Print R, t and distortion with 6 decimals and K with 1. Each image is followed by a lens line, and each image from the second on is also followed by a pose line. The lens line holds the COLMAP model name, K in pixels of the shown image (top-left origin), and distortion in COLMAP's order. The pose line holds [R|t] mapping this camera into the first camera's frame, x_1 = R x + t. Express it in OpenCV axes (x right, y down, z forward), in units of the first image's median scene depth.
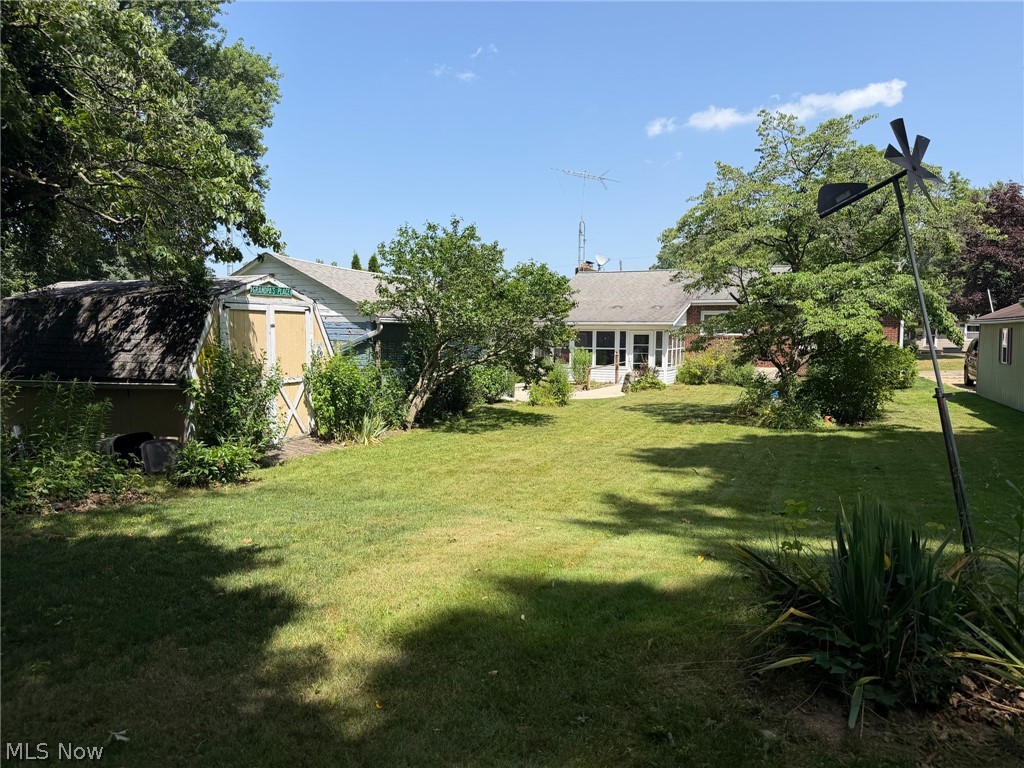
lens RADIAL K [[718.7, 0, 499.1], [0, 718.7, 382.4], [0, 0, 1]] dist [0.149986, -0.211282]
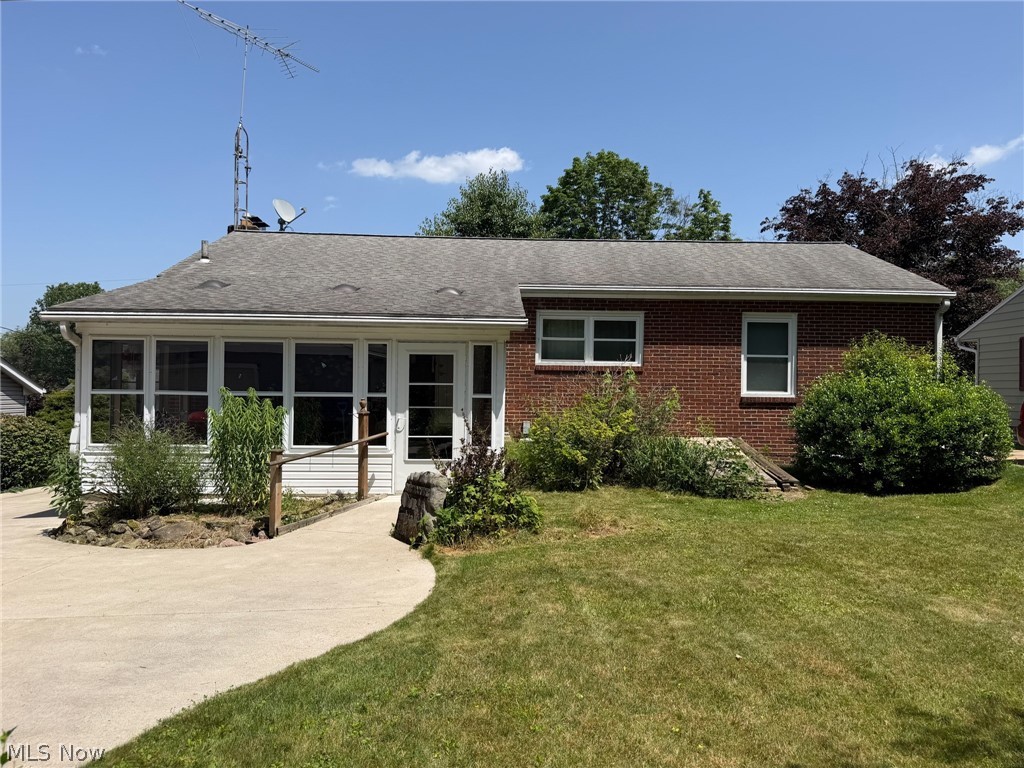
lens RADIAL K [[718.7, 0, 499.1], [0, 718.7, 382.4], [0, 0, 1]] dist [0.149986, -0.211282]
pose [[0.897118, 0.010107, 0.441675, 0.162352], [0.022002, 0.997476, -0.067515, -0.063919], [-0.441242, 0.070286, 0.894631, 1.508794]]
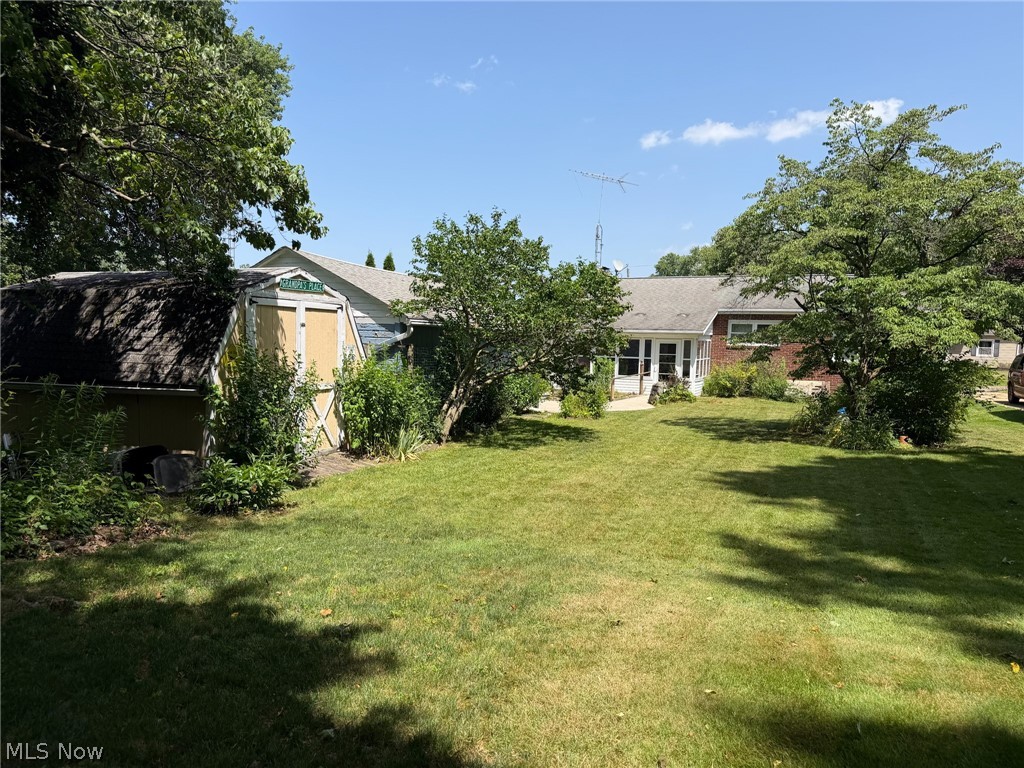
lens RADIAL K [[718.7, 0, 499.1], [0, 718.7, 382.4], [0, 0, 1]] dist [0.149986, -0.211282]
pose [[0.999807, 0.017066, 0.009763, -0.075115], [-0.016962, 0.999799, -0.010729, -0.002519], [-0.009944, 0.010561, 0.999895, 0.112013]]
